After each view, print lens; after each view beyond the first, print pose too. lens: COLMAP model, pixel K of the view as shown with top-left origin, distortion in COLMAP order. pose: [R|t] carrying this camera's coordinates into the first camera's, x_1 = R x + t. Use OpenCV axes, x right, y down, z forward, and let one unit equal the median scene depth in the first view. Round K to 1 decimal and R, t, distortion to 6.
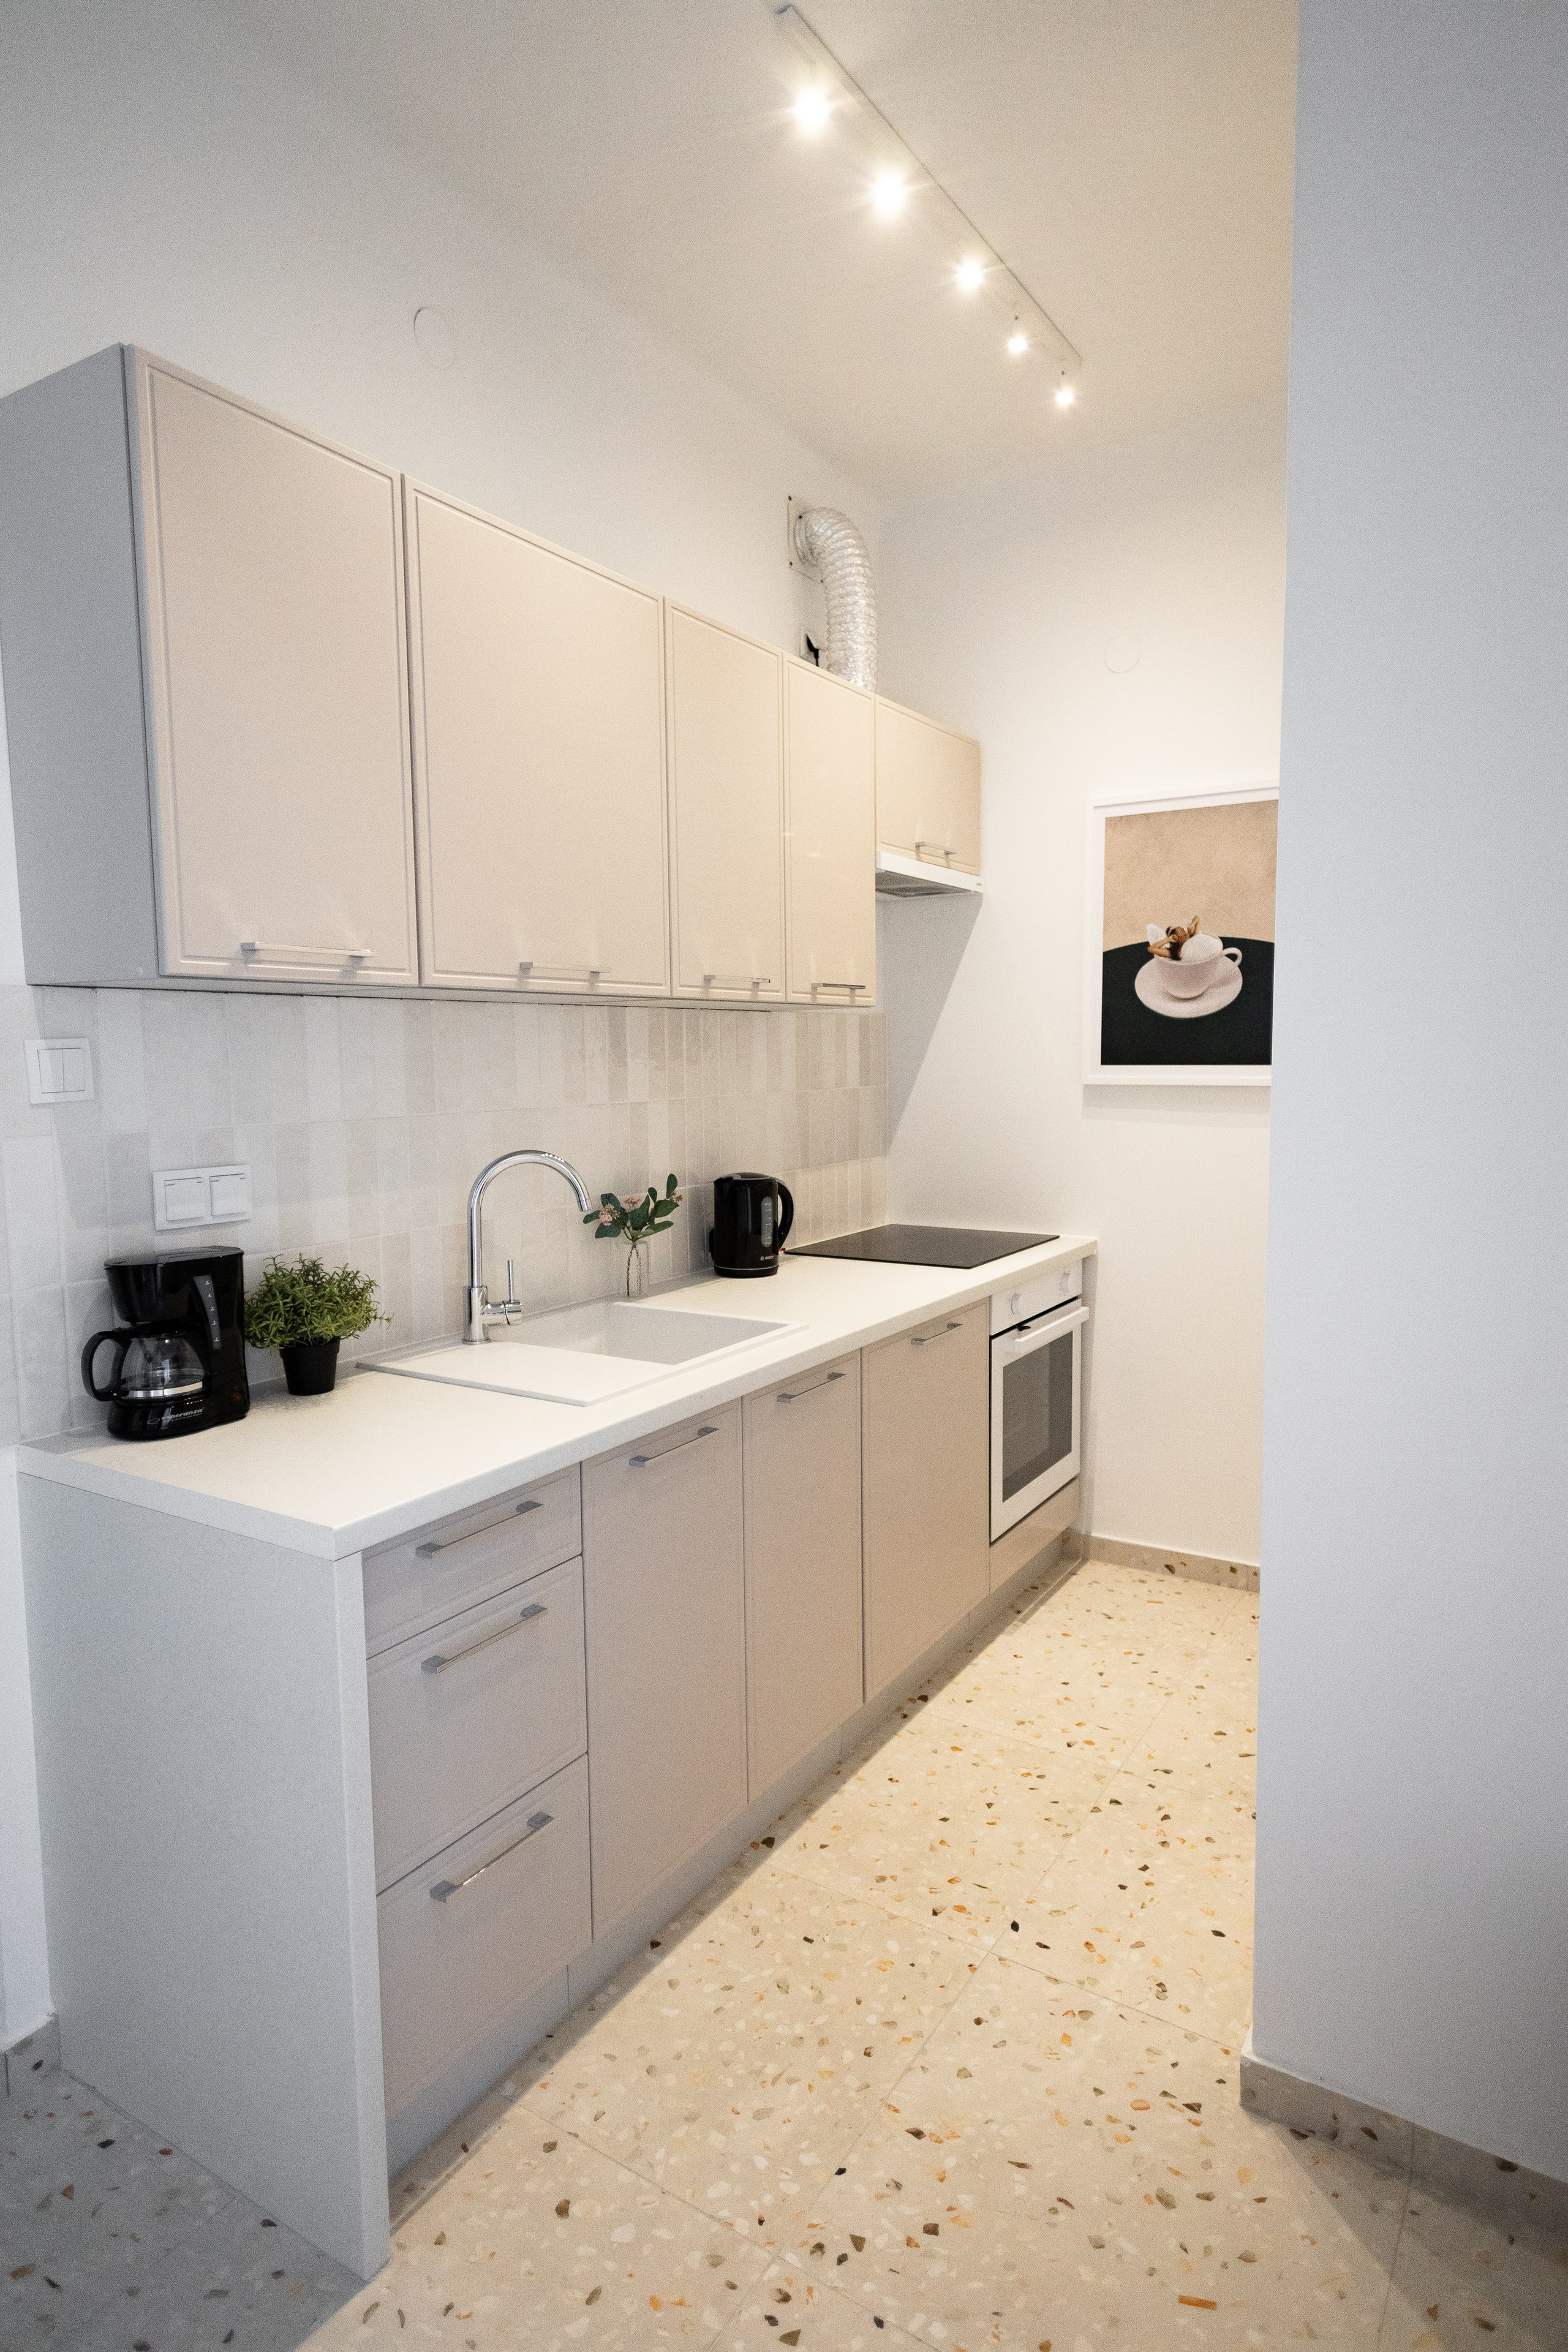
lens RADIAL K [[1312.8, 0, 786.5], [0, 1312.8, 1176.9], [0, 0, 1]] dist [0.020171, -0.003752]
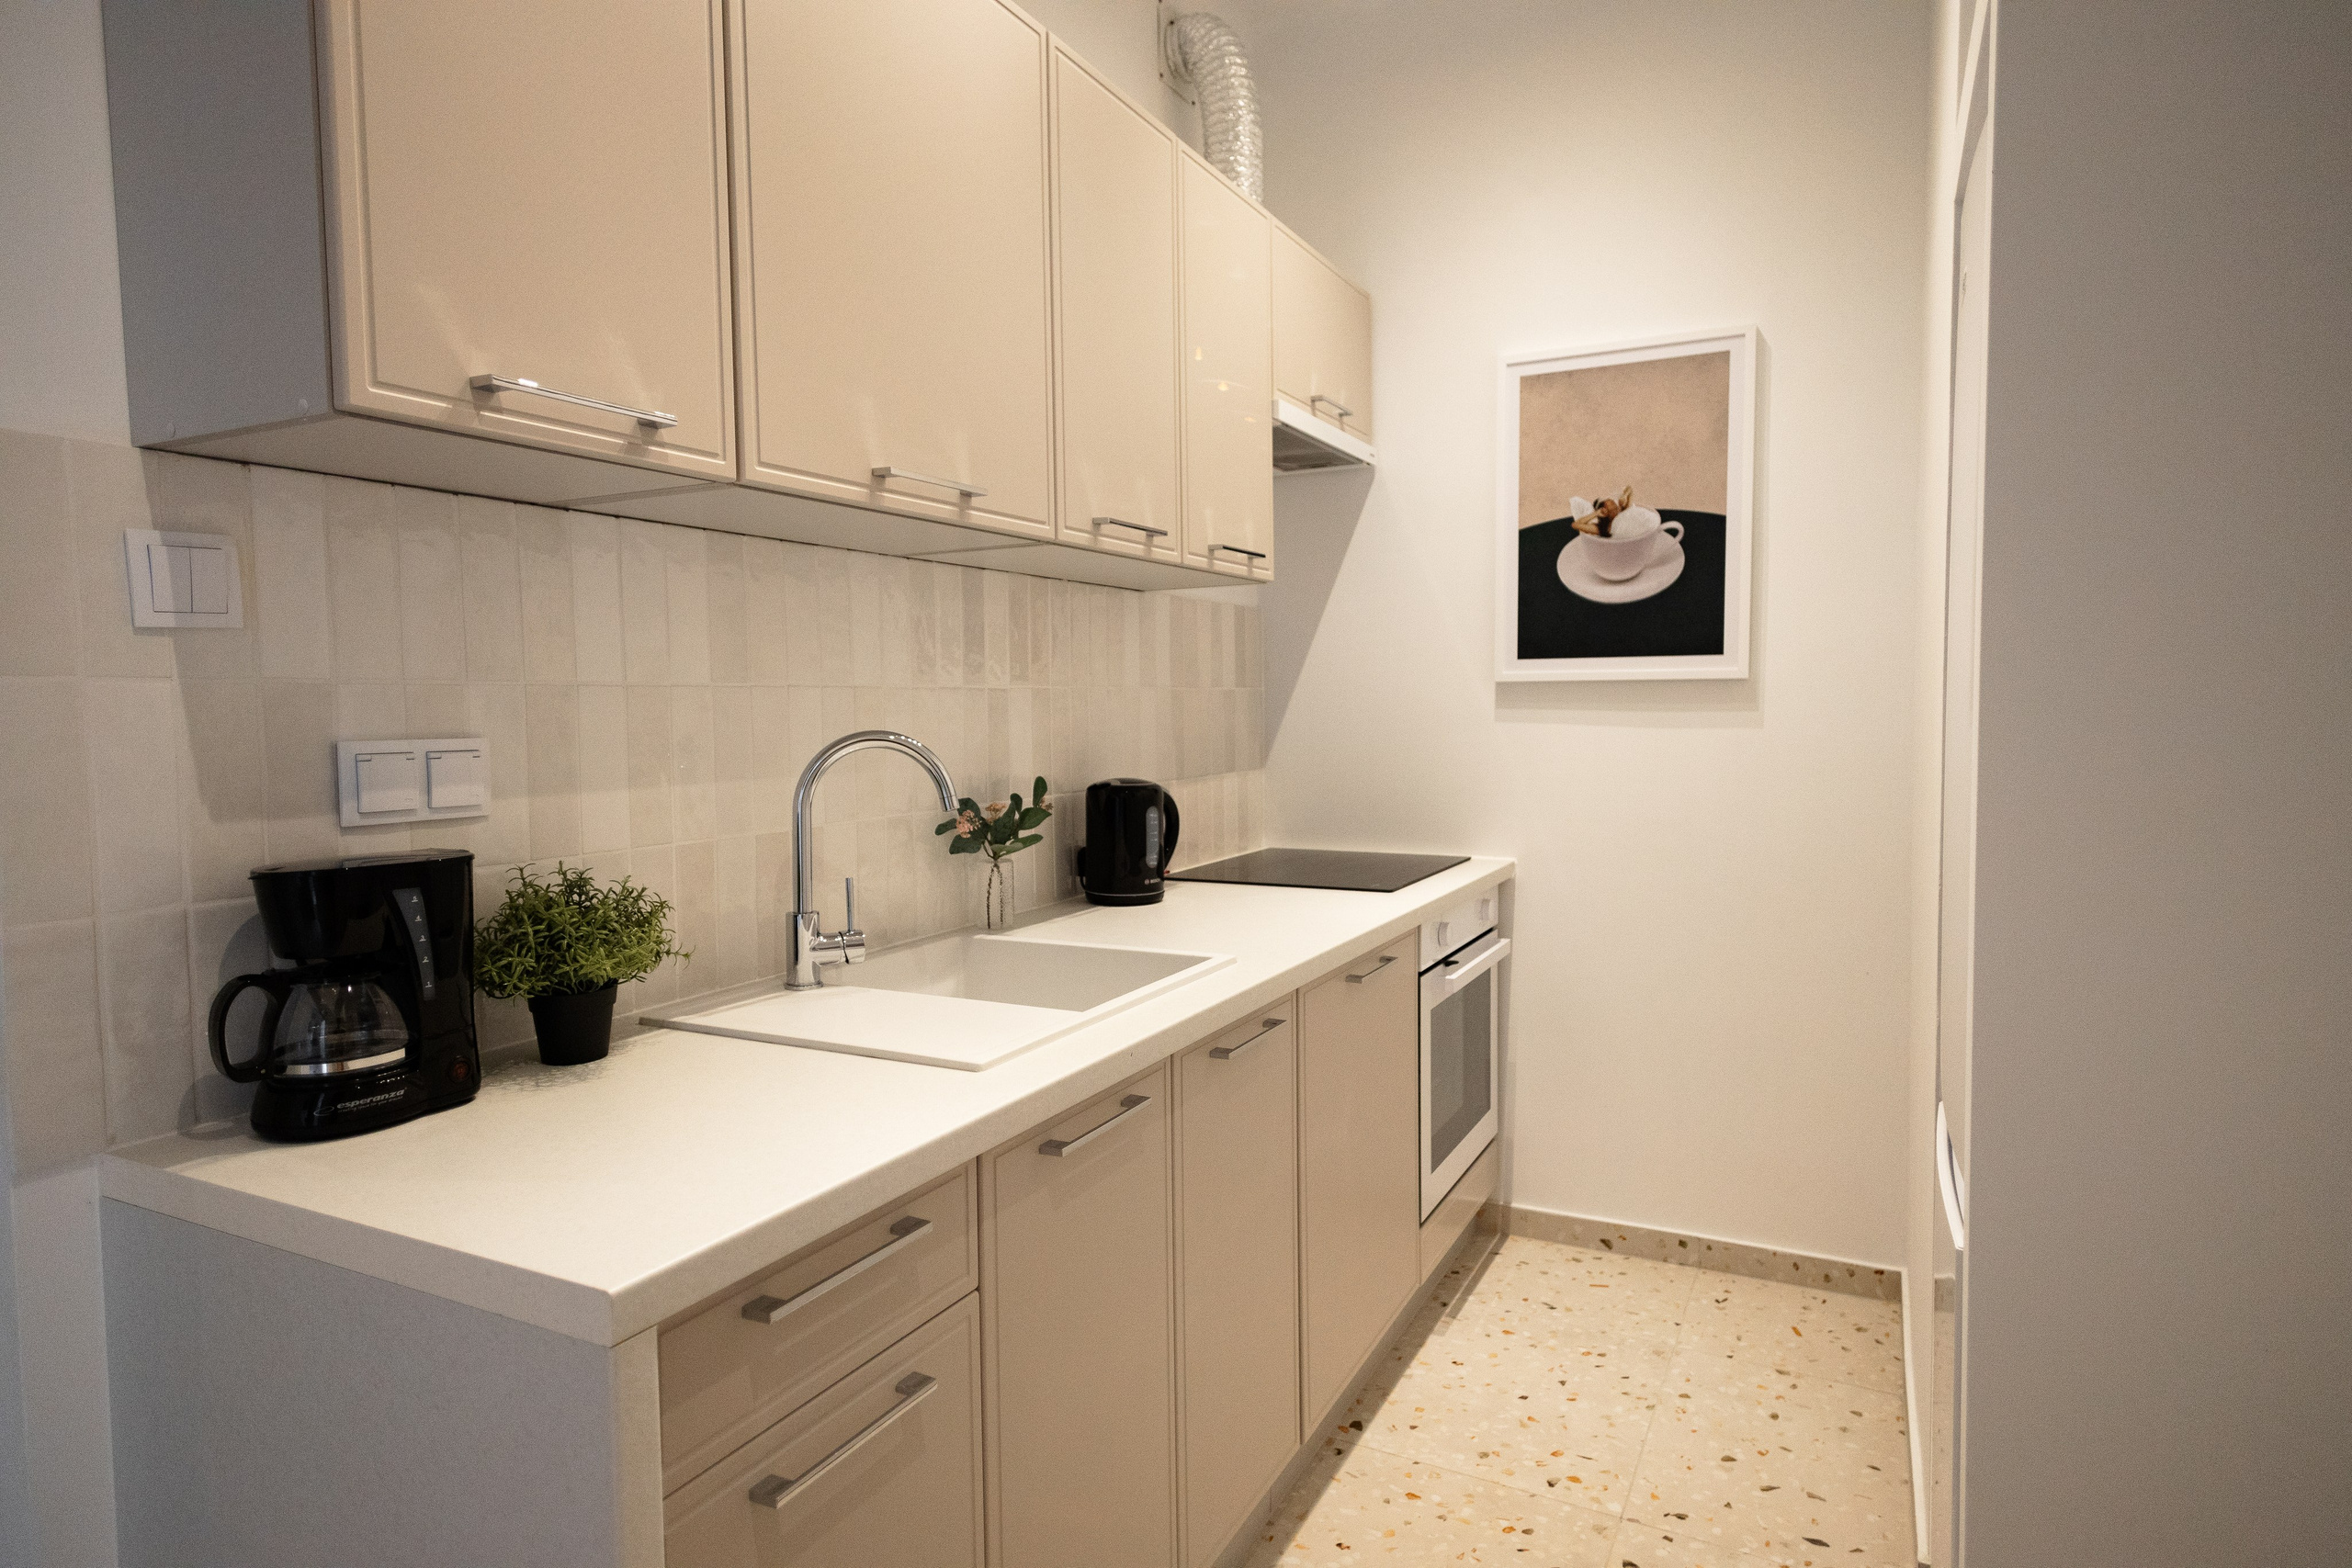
lens RADIAL K [[1312.7, 0, 1177.1], [0, 1312.7, 774.0], [0, 0, 1]] dist [0.020171, -0.003752]
pose [[0.996785, -0.005399, 0.079937, -0.087591], [0.008734, 0.999104, -0.041423, 0.039164], [-0.079642, 0.041988, 0.995939, 0.244197]]
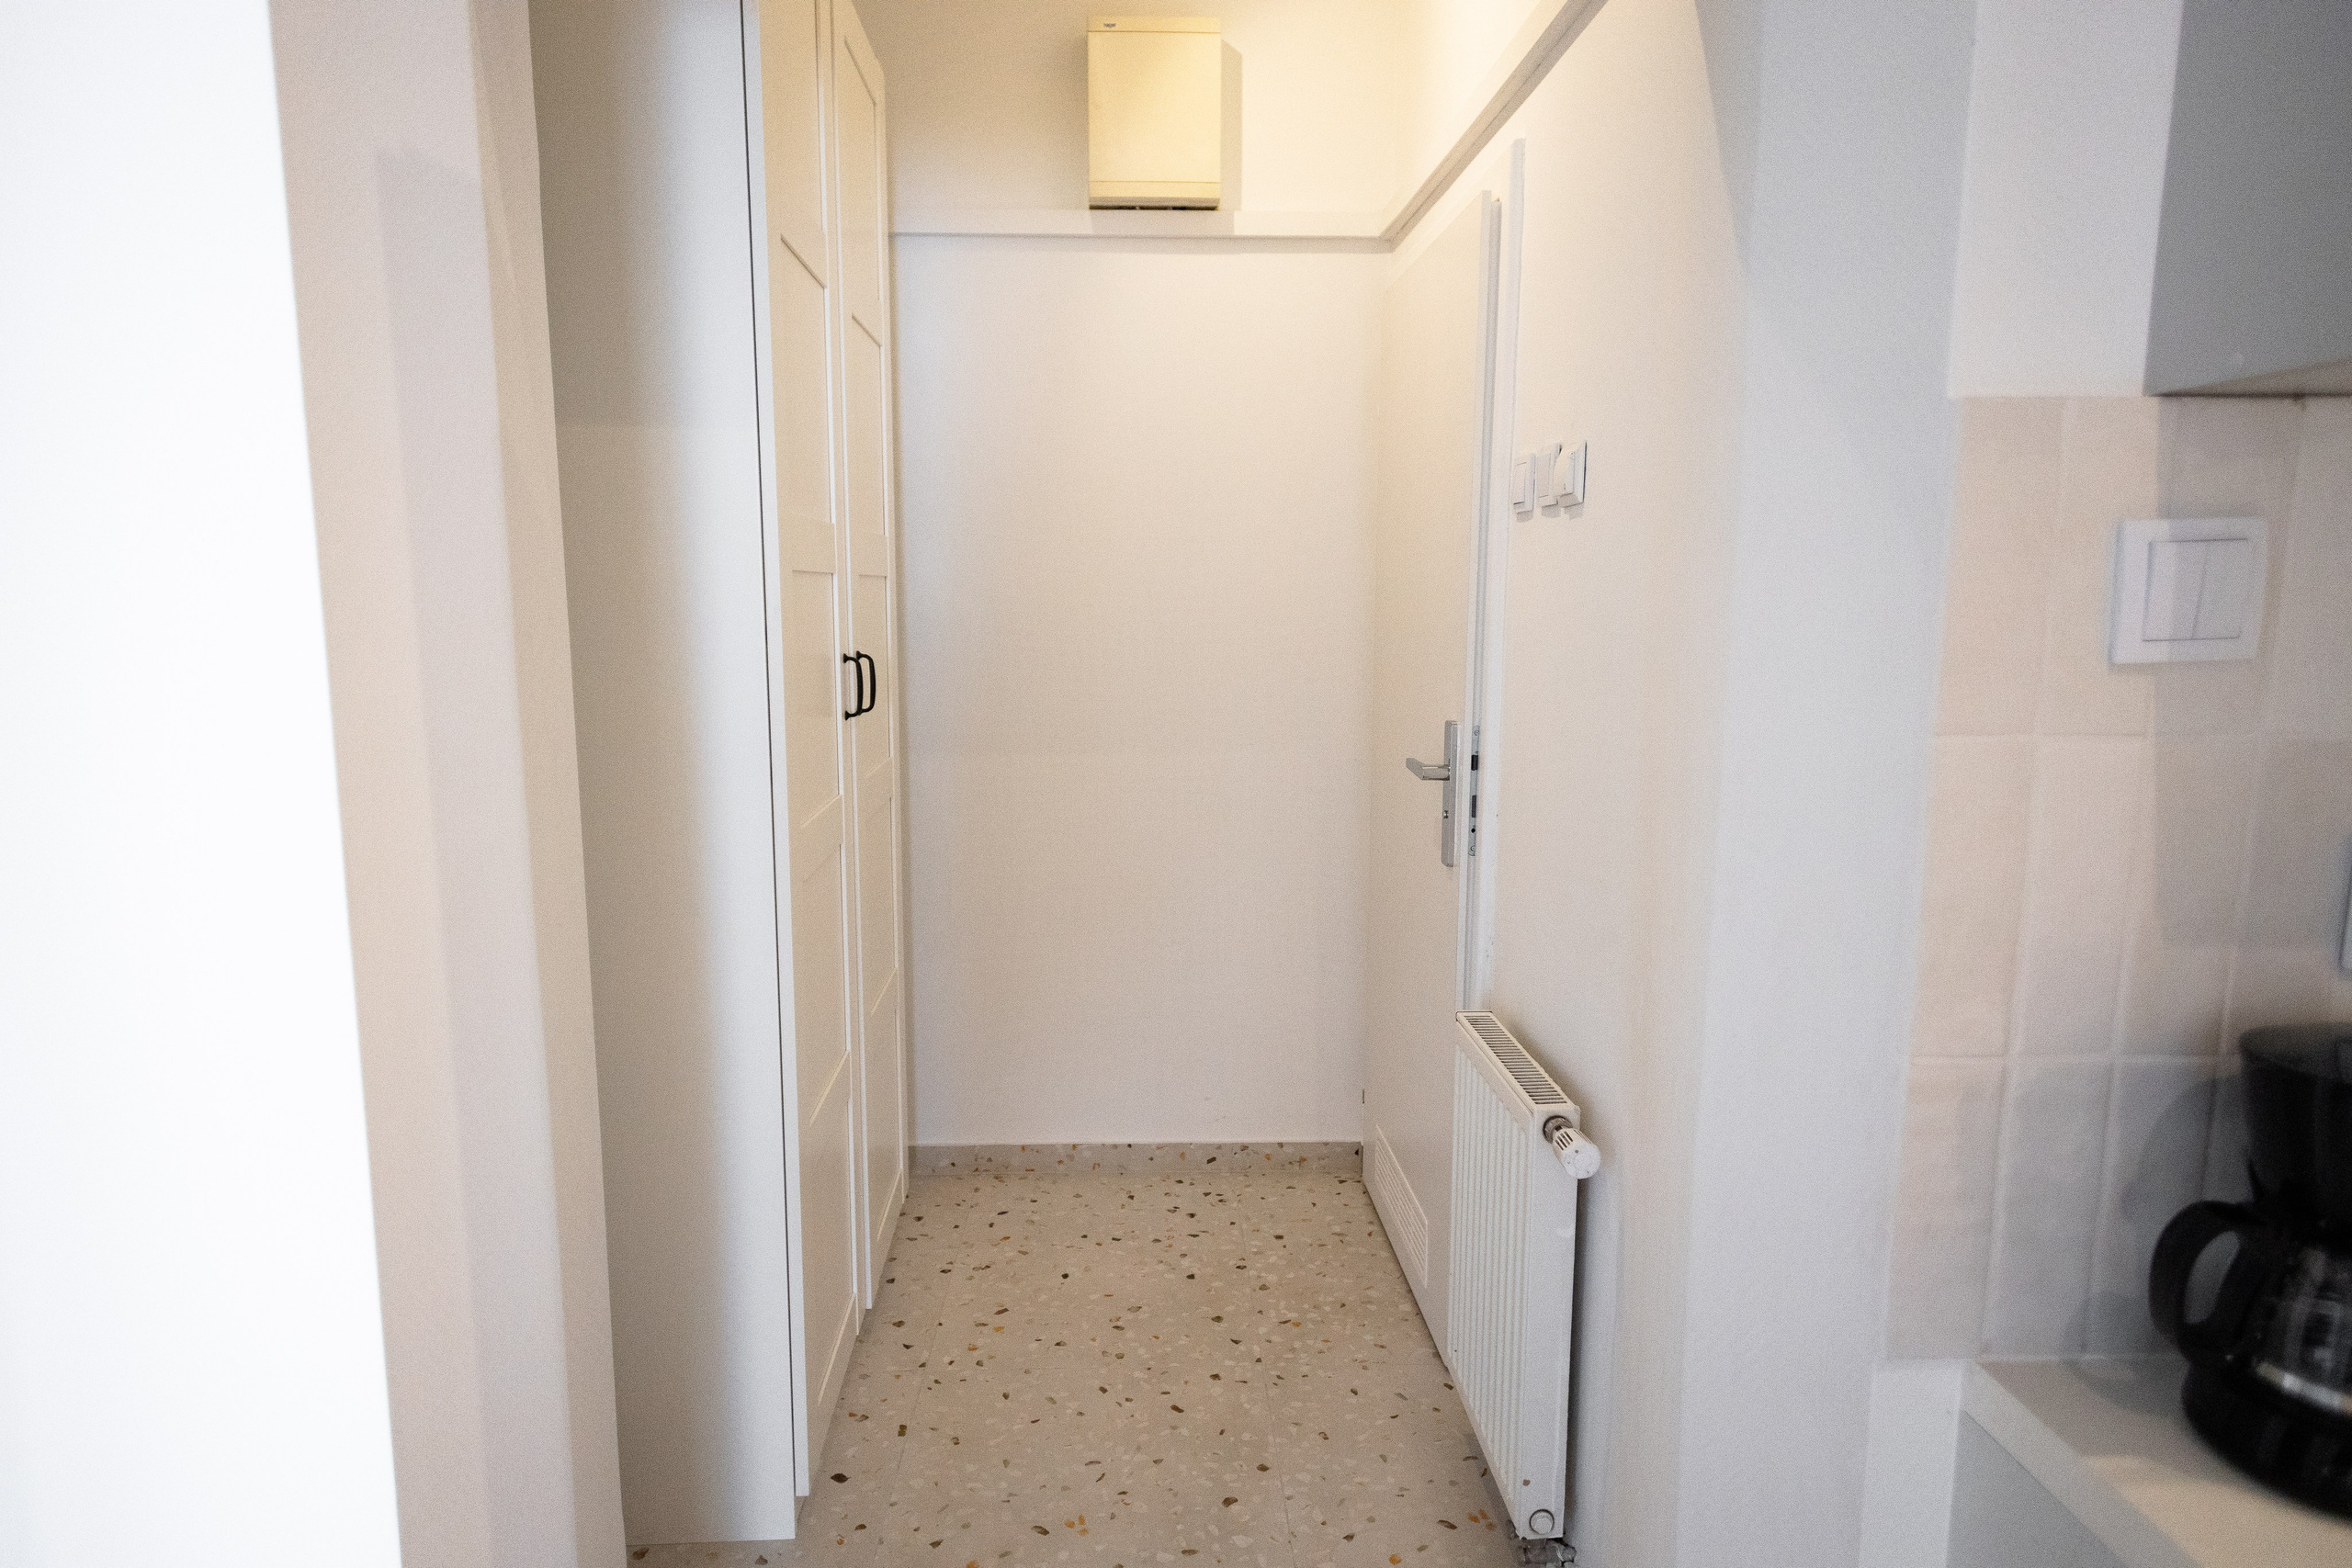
lens RADIAL K [[1325.6, 0, 1170.5], [0, 1325.6, 777.6], [0, 0, 1]] dist [0.014189, -0.001372]
pose [[0.568287, 0.121093, -0.813871, -0.301900], [-0.085683, 0.992443, 0.087834, -0.023256], [0.818357, 0.019820, 0.574369, 0.378942]]
